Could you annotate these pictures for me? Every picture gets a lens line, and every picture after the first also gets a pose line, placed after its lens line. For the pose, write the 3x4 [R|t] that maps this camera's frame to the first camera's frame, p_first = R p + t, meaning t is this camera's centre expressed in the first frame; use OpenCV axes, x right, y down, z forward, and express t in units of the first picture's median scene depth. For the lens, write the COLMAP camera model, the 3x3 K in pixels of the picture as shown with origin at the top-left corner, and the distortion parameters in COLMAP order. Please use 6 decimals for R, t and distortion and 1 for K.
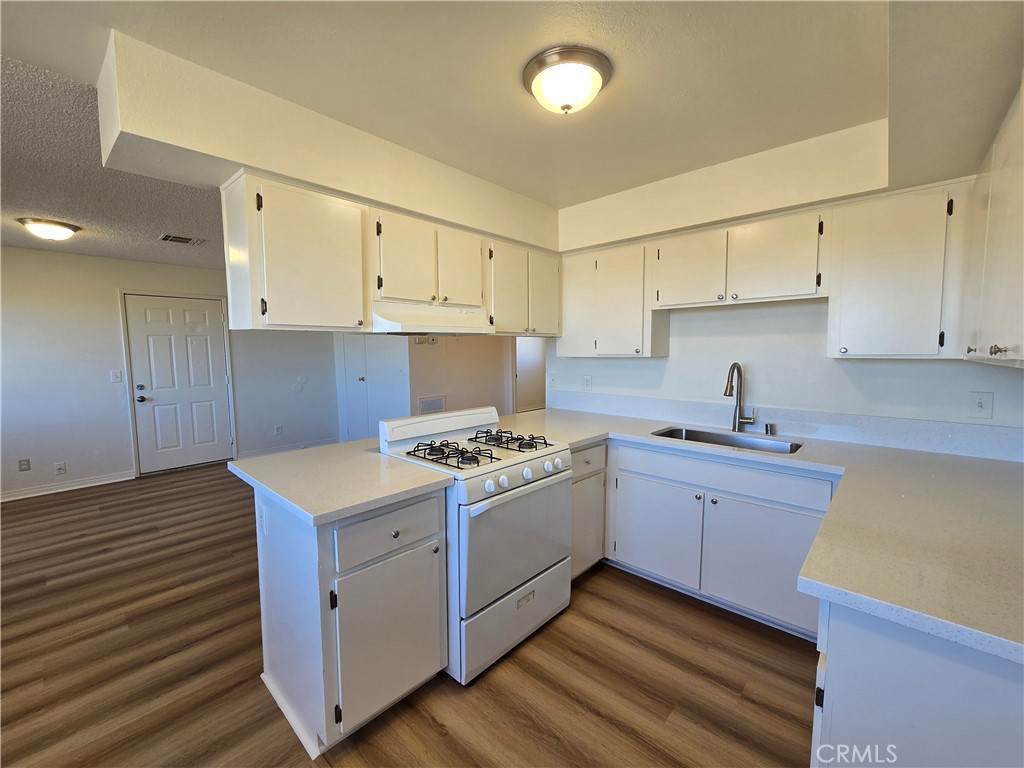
lens RADIAL K [[416.2, 0, 512.2], [0, 416.2, 390.5], [0, 0, 1]] dist [0.000361, -0.000138]
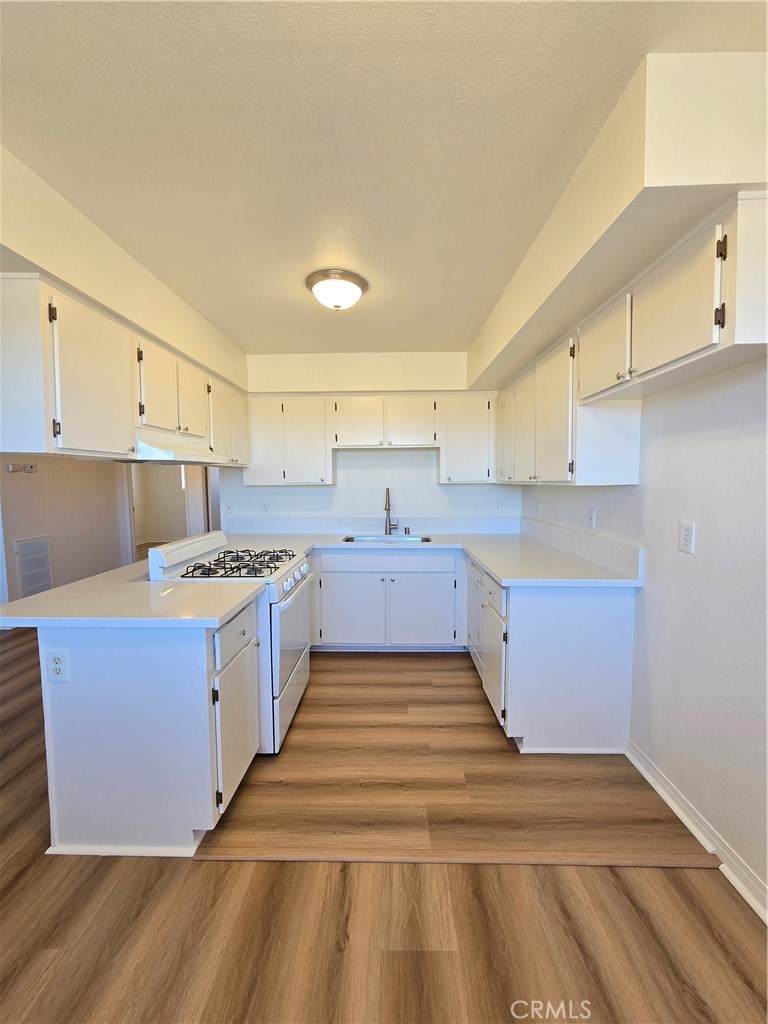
lens RADIAL K [[416.2, 0, 370.9], [0, 416.2, 521.7], [0, 0, 1]] dist [0.000361, -0.000138]
pose [[0.765197, -0.063597, 0.640648, -0.531739], [0.064763, 0.997665, 0.021686, 0.020987], [-0.640531, 0.024896, 0.767529, -0.103767]]
